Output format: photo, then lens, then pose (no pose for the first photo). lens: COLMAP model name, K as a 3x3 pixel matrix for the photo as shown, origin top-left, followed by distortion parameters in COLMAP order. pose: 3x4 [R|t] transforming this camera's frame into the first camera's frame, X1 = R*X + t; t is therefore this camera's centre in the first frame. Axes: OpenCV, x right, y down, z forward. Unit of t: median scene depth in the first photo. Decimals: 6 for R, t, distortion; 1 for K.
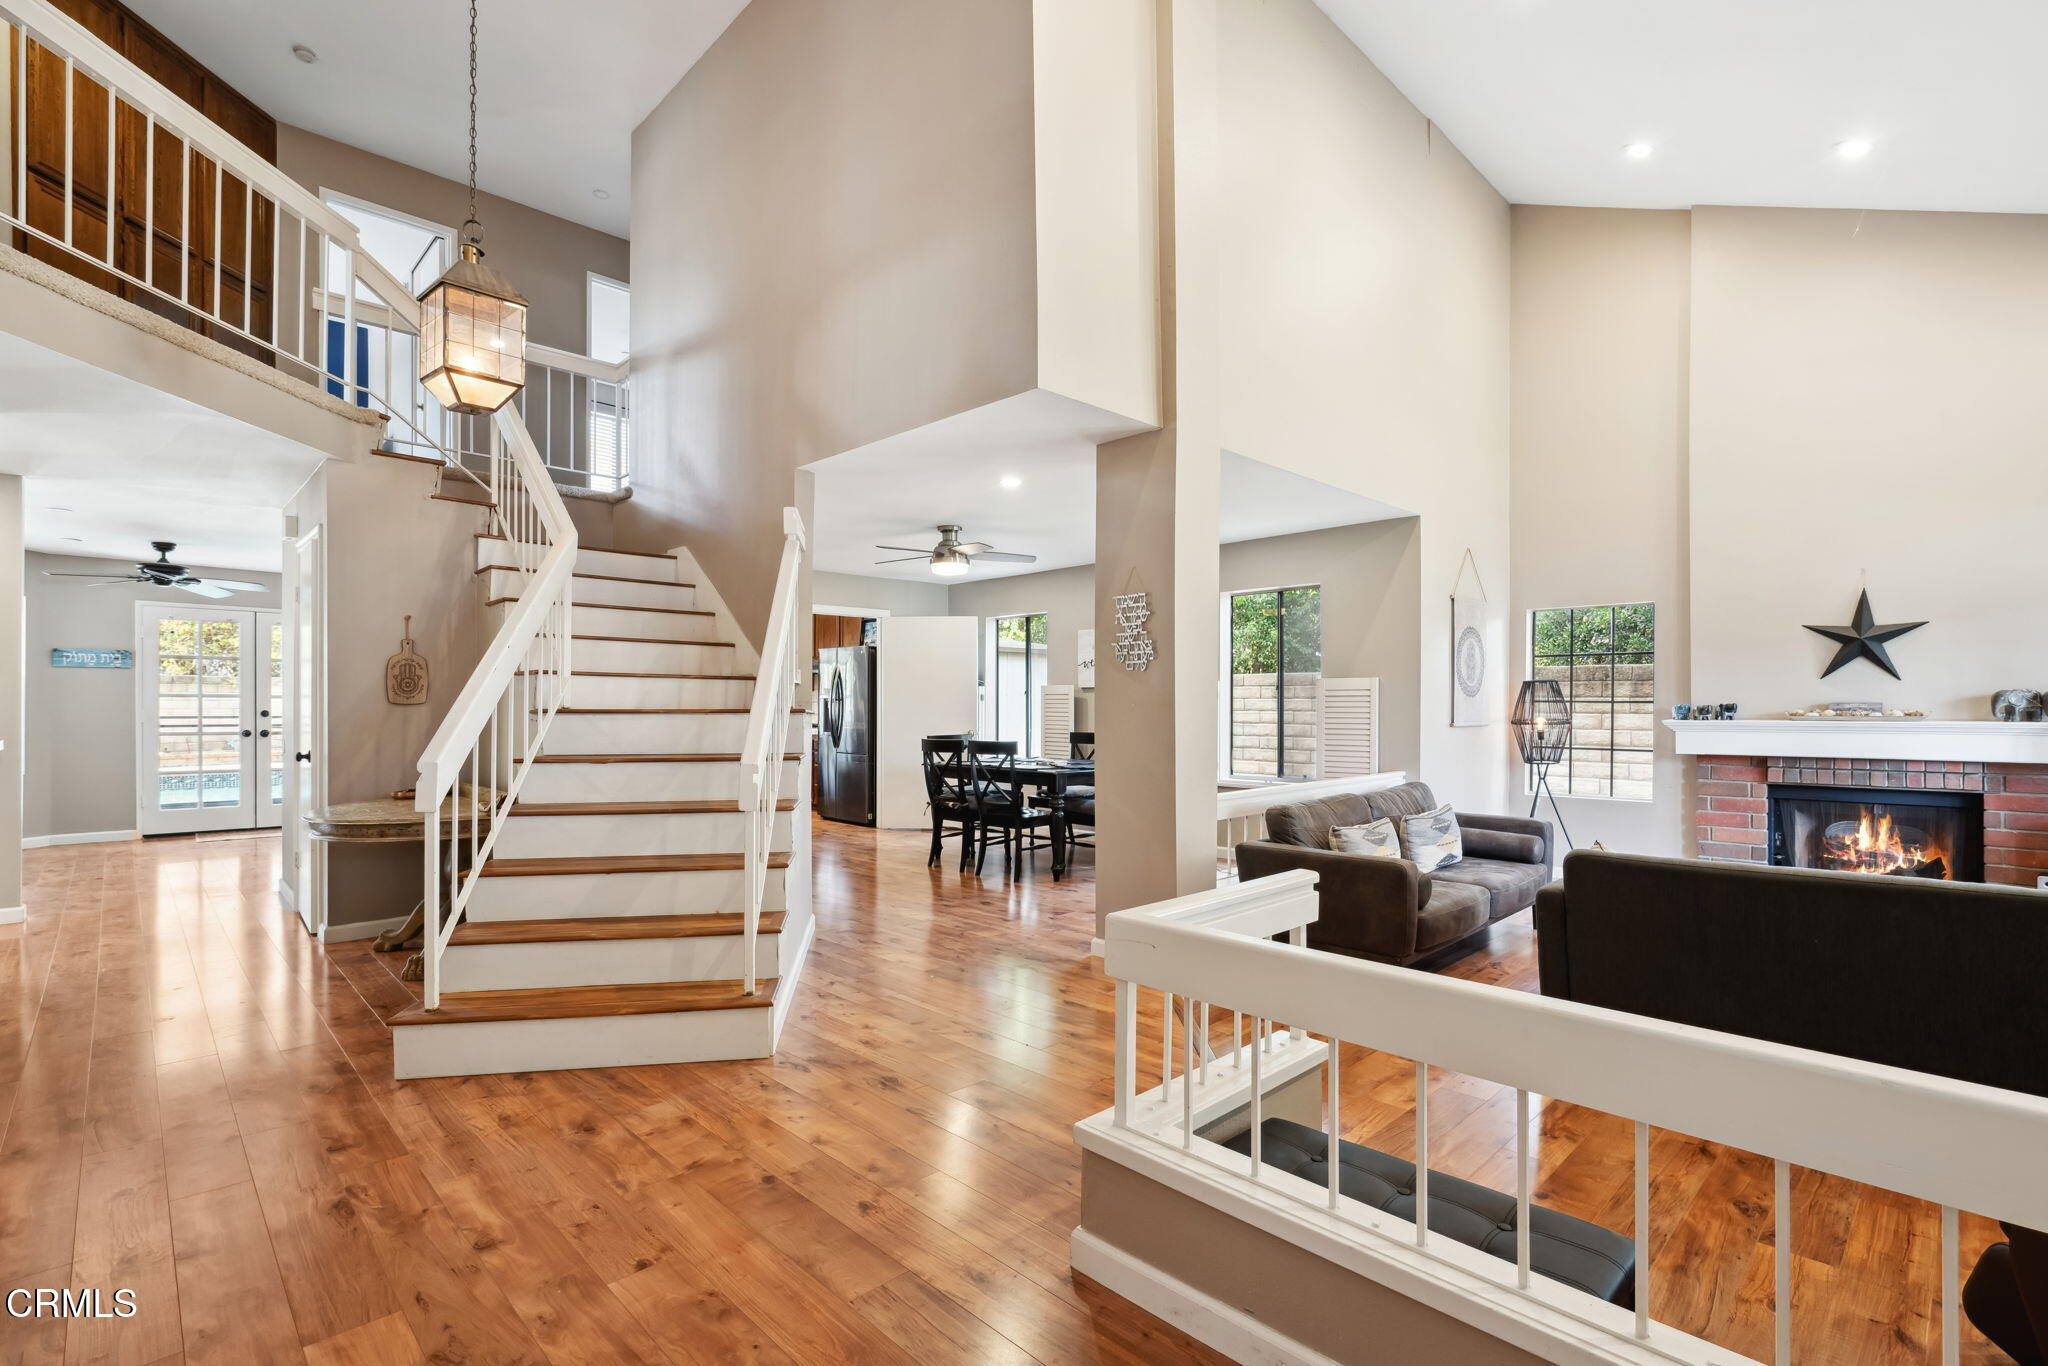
lens RADIAL K [[933.7, 0, 1025.0], [0, 933.7, 700.6], [0, 0, 1]] dist [0.003186, 0.000280]
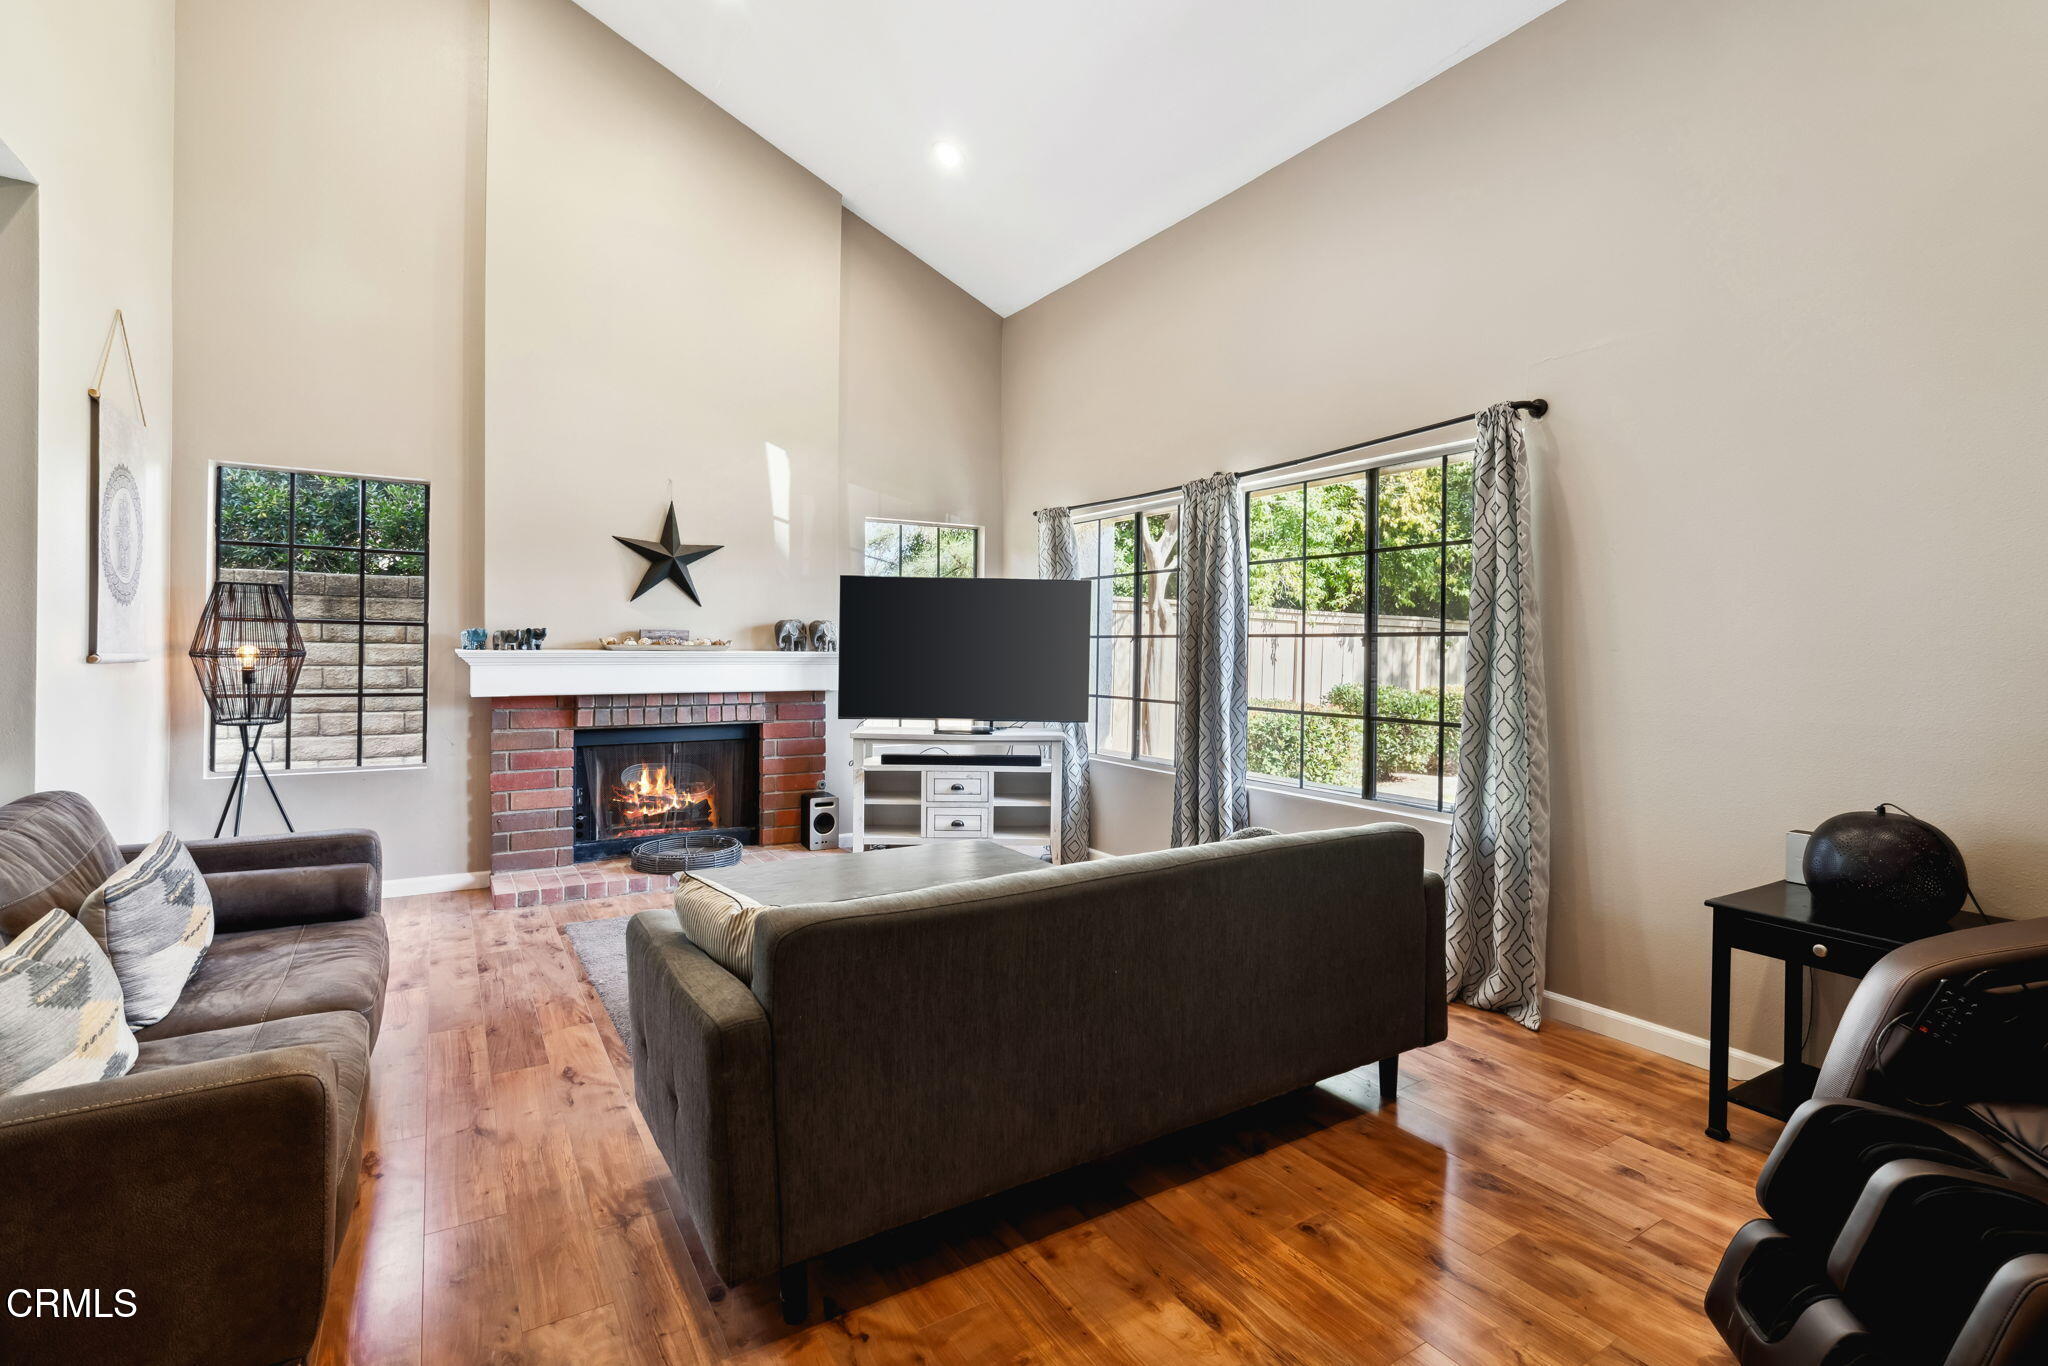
lens RADIAL K [[933.7, 0, 988.8], [0, 933.7, 653.9], [0, 0, 1]] dist [0.003186, 0.000280]
pose [[0.229248, 0.001258, 0.973367, 0.099145], [-0.016166, 0.999866, 0.002515, 0.016765], [-0.973234, -0.016312, 0.229238, 0.481480]]
